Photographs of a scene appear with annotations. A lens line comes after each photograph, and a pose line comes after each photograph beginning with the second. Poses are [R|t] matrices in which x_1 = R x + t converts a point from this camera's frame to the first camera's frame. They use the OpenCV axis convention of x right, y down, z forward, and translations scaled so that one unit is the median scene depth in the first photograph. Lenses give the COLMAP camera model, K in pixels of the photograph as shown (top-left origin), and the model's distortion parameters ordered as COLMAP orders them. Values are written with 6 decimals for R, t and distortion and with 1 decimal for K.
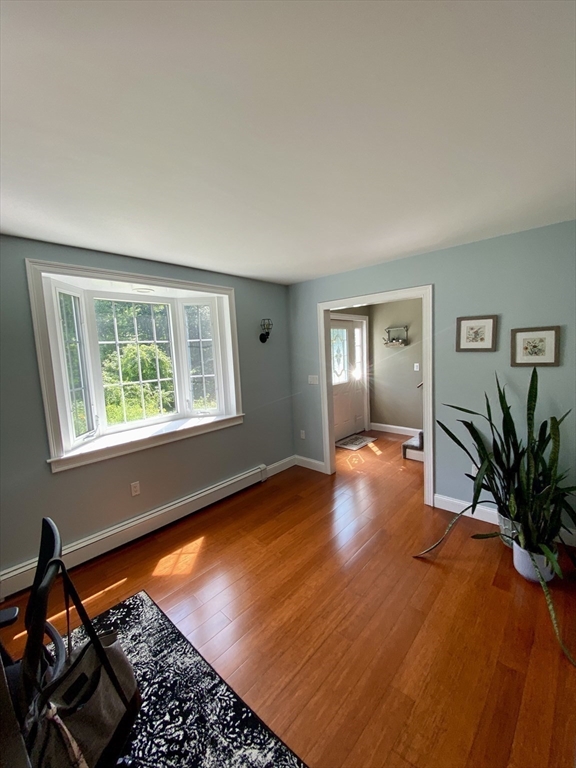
lens RADIAL K [[315.7, 0, 290.8], [0, 315.7, 383.7], [0, 0, 1]] dist [-0.004557, -0.002030]
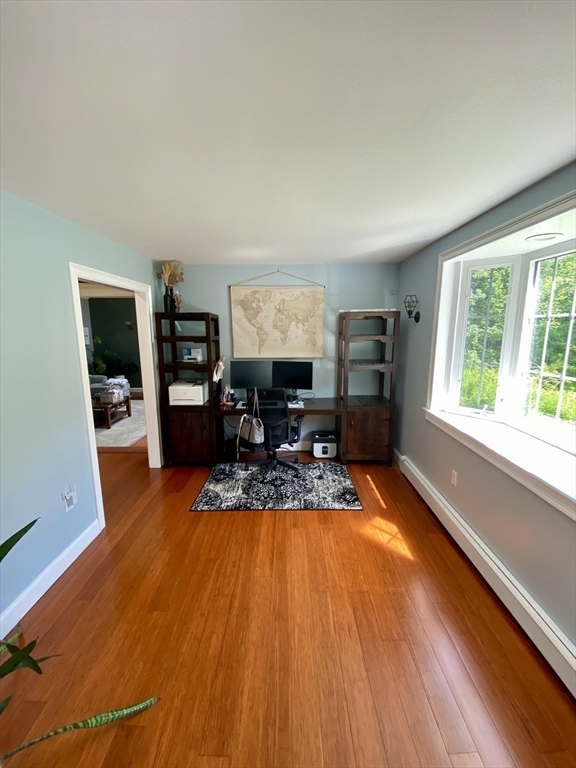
lens RADIAL K [[315.7, 0, 290.4], [0, 315.7, 380.2], [0, 0, 1]] dist [-0.004557, -0.002030]
pose [[-0.742193, 0.159095, -0.651029, 0.546475], [-0.044128, 0.957706, 0.284346, -0.240475], [0.668732, 0.239769, -0.703781, 1.596141]]
